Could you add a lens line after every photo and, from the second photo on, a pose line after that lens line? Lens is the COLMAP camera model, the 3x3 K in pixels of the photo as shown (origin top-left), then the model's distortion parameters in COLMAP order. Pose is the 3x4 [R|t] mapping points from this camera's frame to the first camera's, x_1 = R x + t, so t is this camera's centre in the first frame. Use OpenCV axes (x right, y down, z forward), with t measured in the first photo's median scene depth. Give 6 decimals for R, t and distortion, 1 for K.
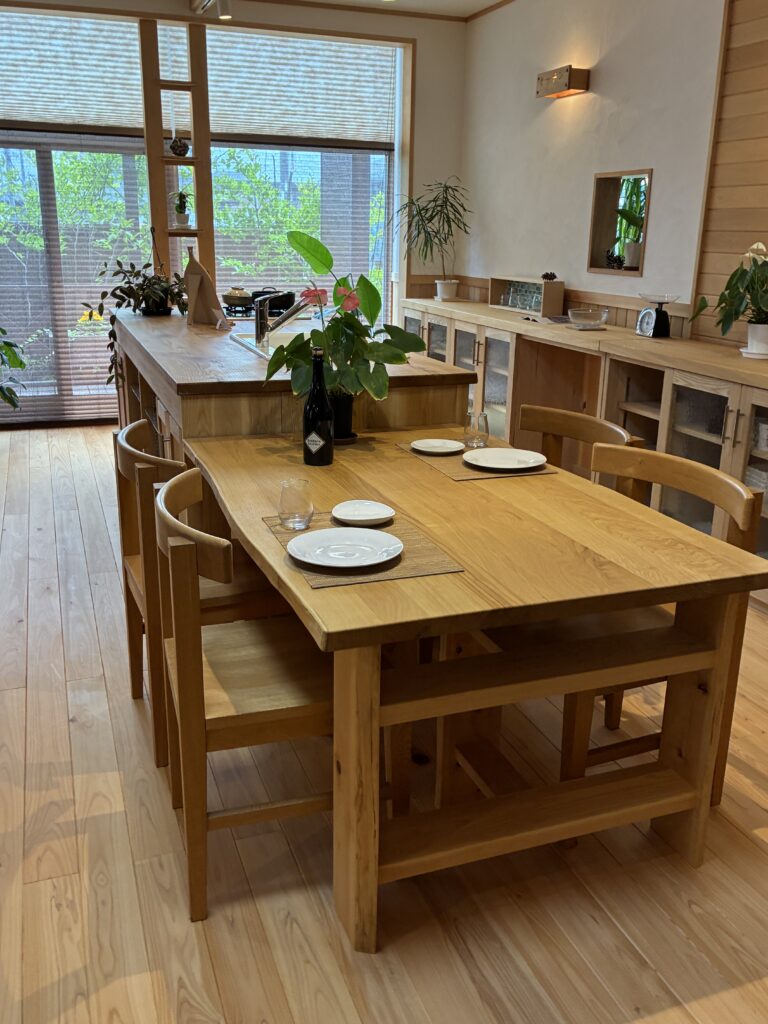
lens RADIAL K [[915.4, 0, 384.0], [0, 915.4, 512.0], [0, 0, 1]] dist [0.016073, -0.011918]
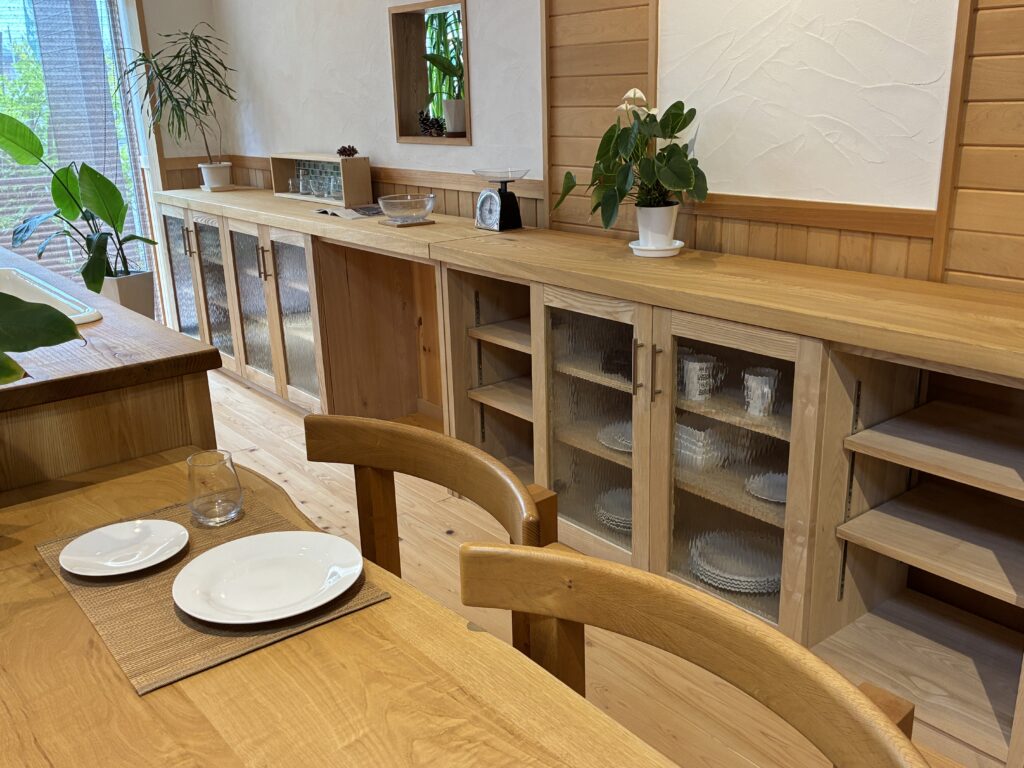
lens RADIAL K [[915.4, 0, 512.0], [0, 915.4, 384.0], [0, 0, 1]] dist [0.016073, -0.011918]
pose [[0.944982, -0.137678, 0.296740, 0.070861], [0.136453, 0.990332, 0.024941, -0.084306], [-0.297305, 0.016922, 0.954633, 0.305145]]
